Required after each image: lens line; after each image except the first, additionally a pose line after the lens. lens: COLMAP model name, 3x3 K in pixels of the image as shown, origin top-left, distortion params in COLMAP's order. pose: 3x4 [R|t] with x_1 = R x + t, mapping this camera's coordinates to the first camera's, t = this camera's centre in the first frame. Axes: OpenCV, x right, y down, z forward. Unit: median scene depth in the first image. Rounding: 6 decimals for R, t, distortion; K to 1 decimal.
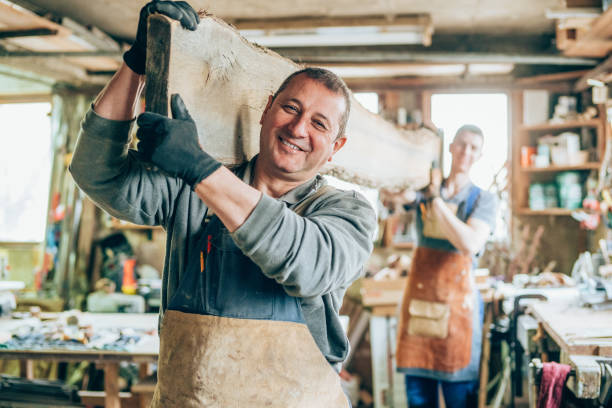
lens RADIAL K [[864.6, 0, 304.7], [0, 864.6, 209.5], [0, 0, 1]] dist [-0.176697, 0.000000]
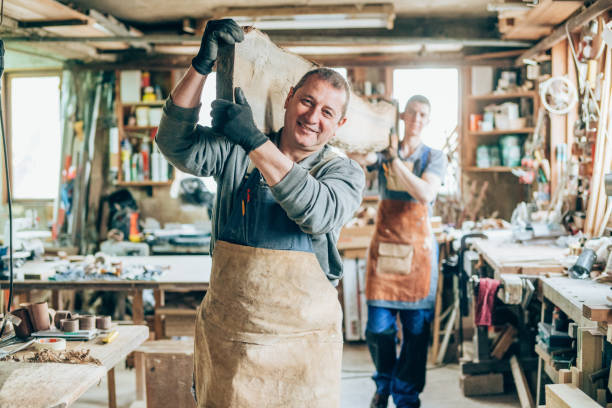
lens RADIAL K [[864.6, 0, 301.1], [0, 864.6, 204.5], [0, 0, 1]] dist [-0.176697, 0.000000]
pose [[0.999003, -0.007398, 0.044019, -0.031784], [0.005699, 0.999238, 0.038608, 0.004281], [-0.044271, -0.038319, 0.998284, -0.176656]]
